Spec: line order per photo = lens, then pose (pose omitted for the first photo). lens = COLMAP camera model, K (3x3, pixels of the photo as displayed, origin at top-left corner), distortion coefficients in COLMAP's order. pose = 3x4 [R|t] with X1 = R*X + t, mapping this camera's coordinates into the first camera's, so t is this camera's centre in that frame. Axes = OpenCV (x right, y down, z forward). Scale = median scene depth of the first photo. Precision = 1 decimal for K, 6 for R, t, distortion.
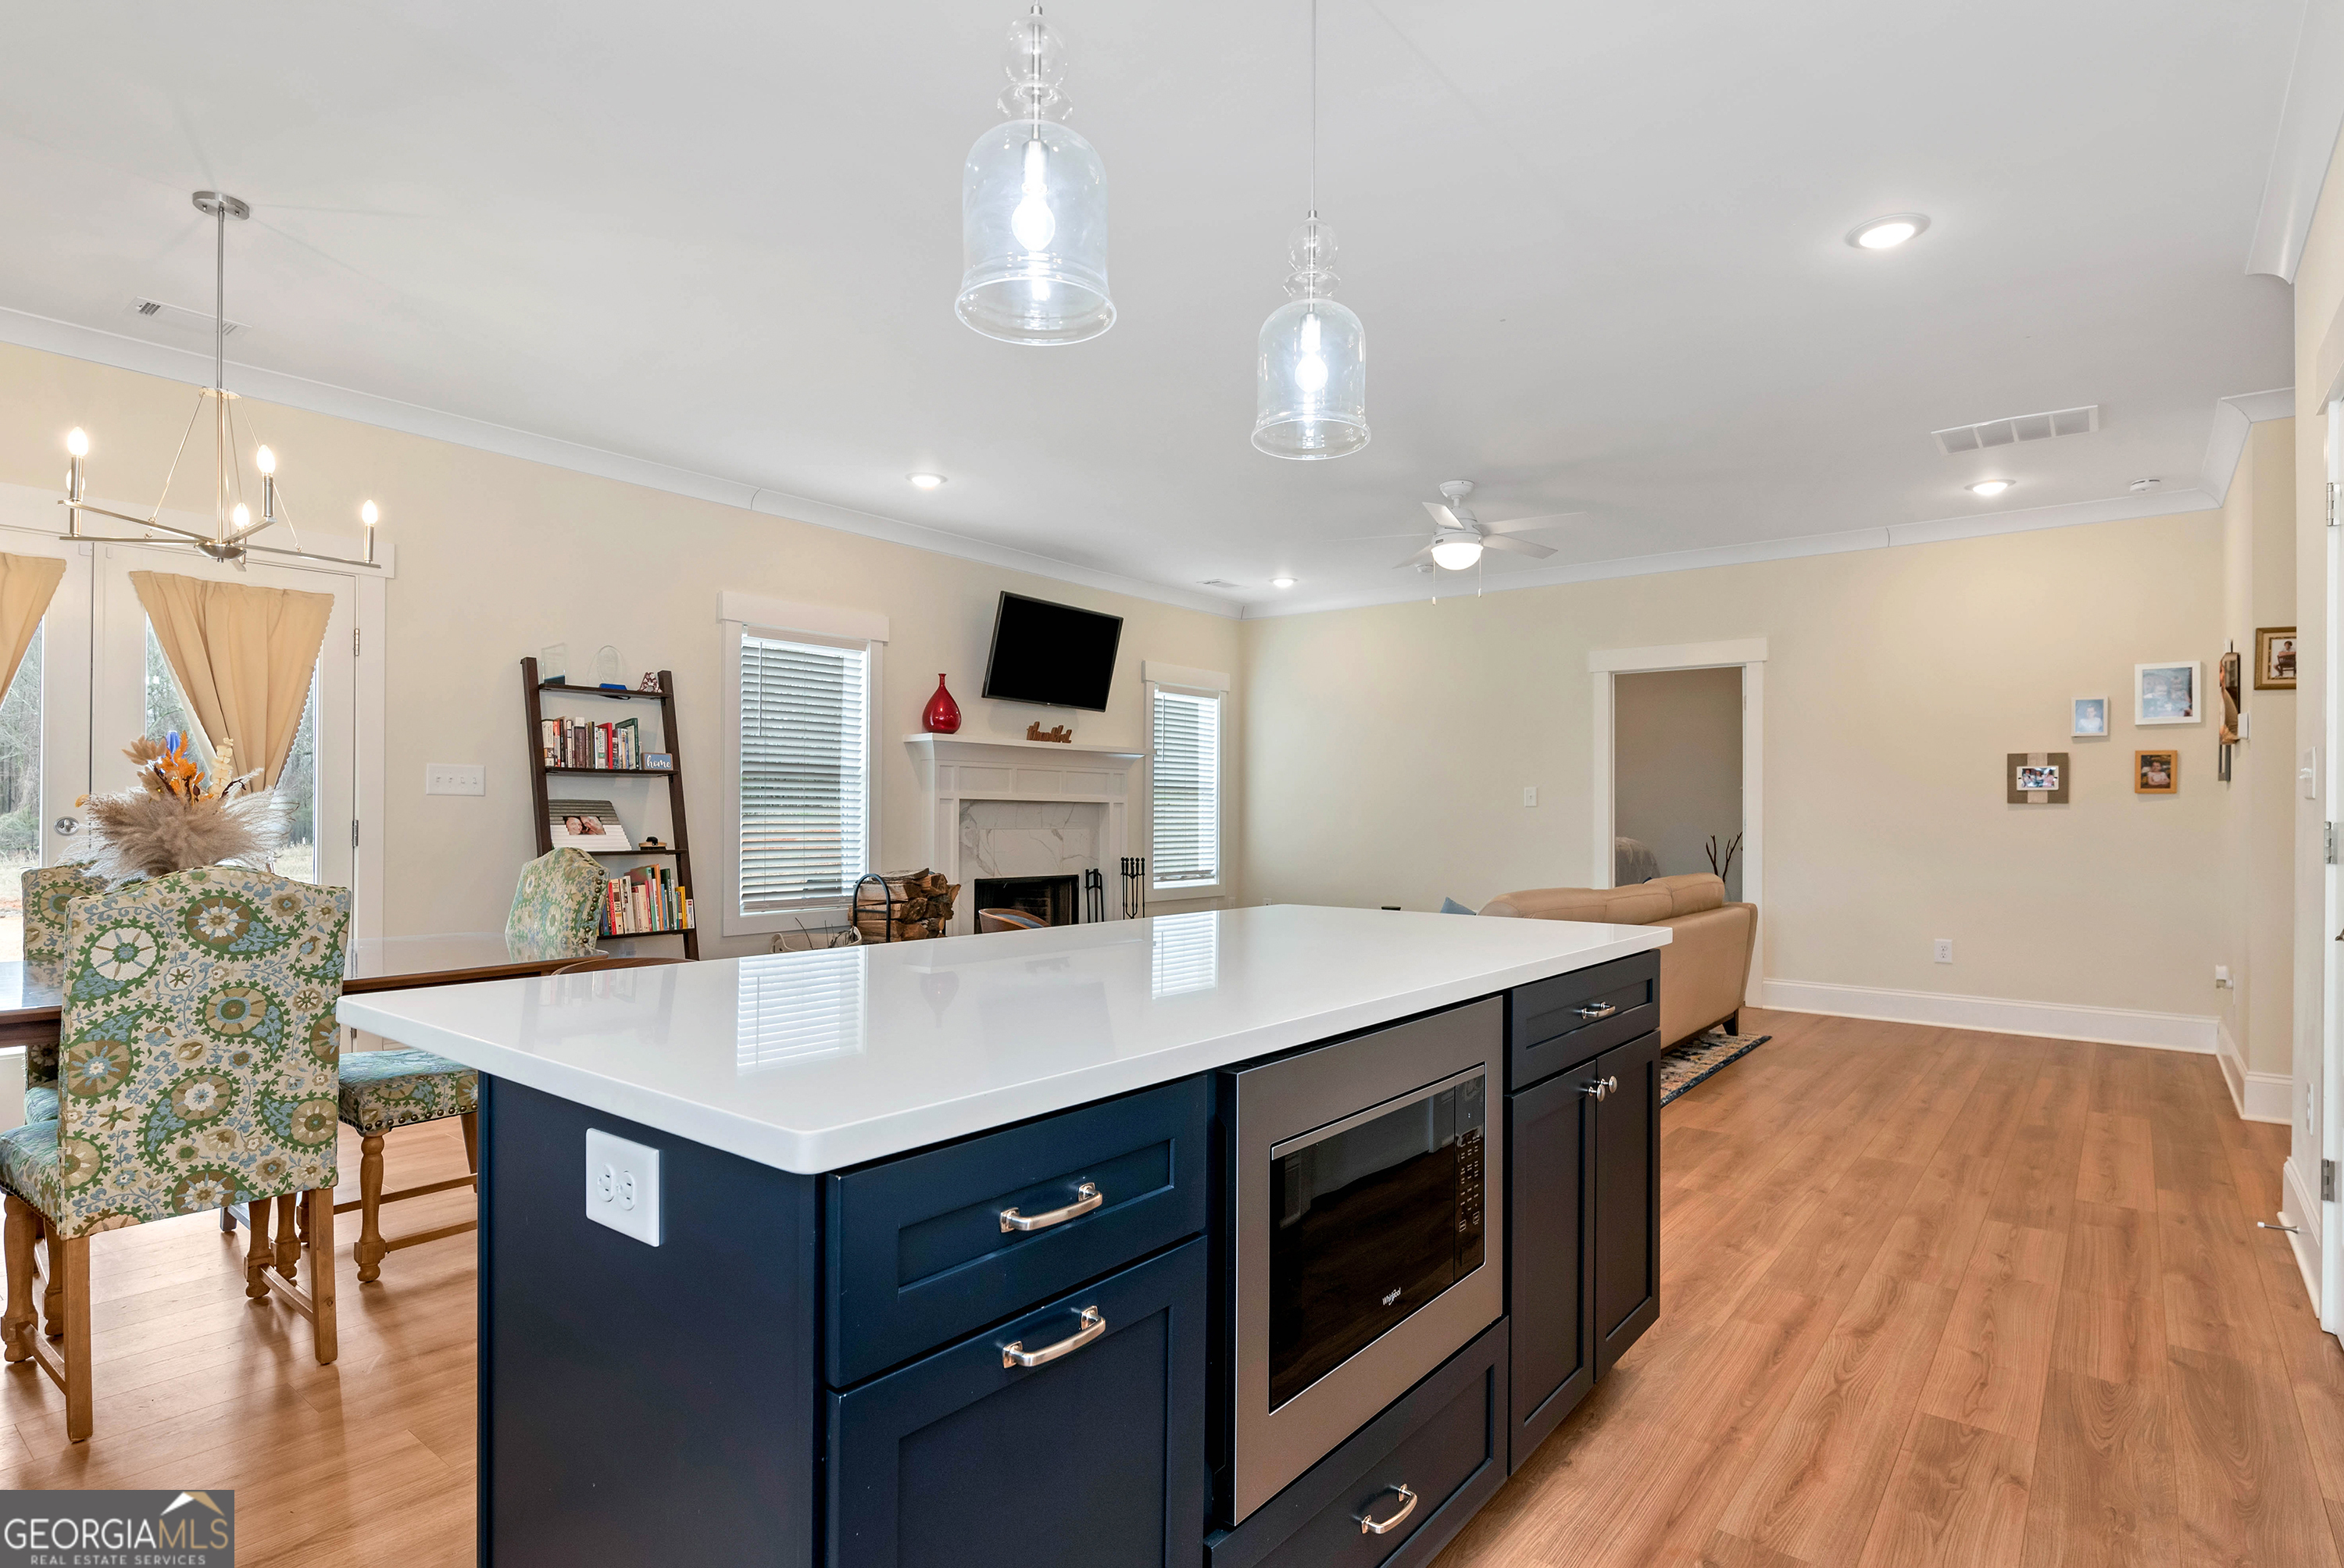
lens RADIAL K [[1230.4, 0, 1167.6], [0, 1230.4, 792.4], [0, 0, 1]] dist [0.000117, -0.000357]
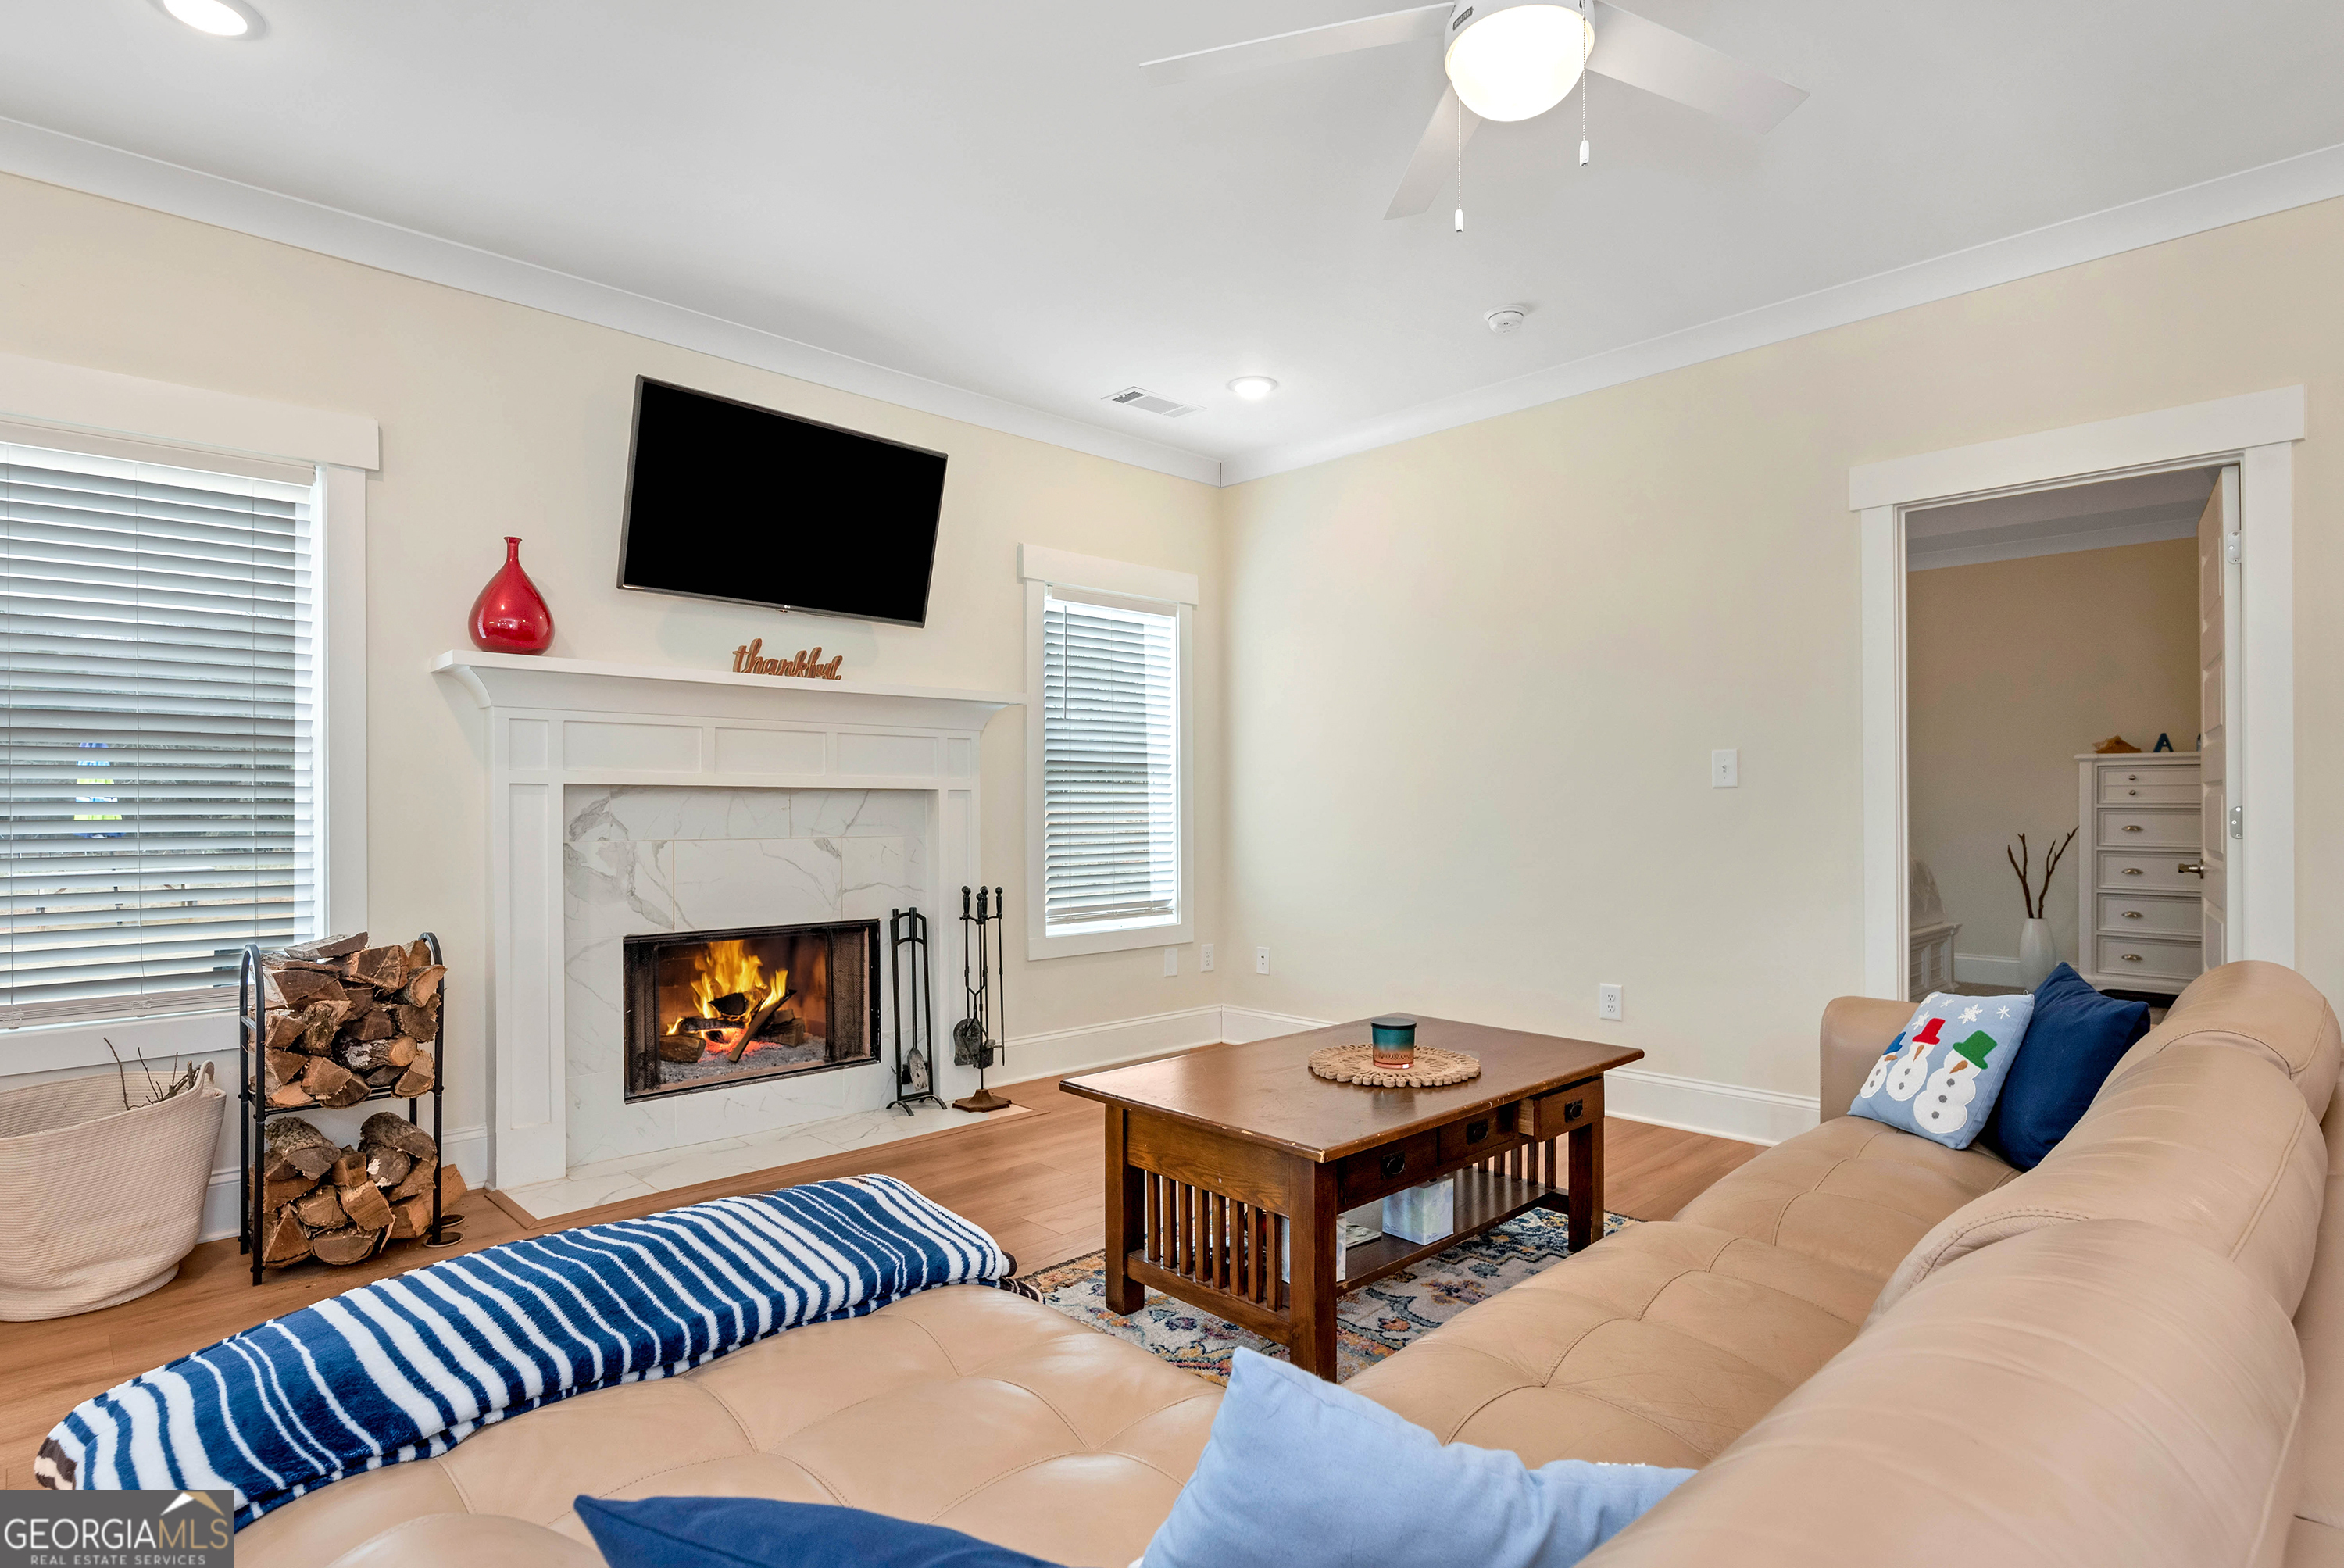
lens RADIAL K [[1230.4, 0, 1178.2], [0, 1230.4, 795.4], [0, 0, 1]] dist [0.000117, -0.000357]
pose [[0.992367, -0.009921, -0.122922, 0.132708], [0.010853, 0.999917, 0.006919, 0.008408], [0.122843, -0.008200, 0.992392, 0.463607]]
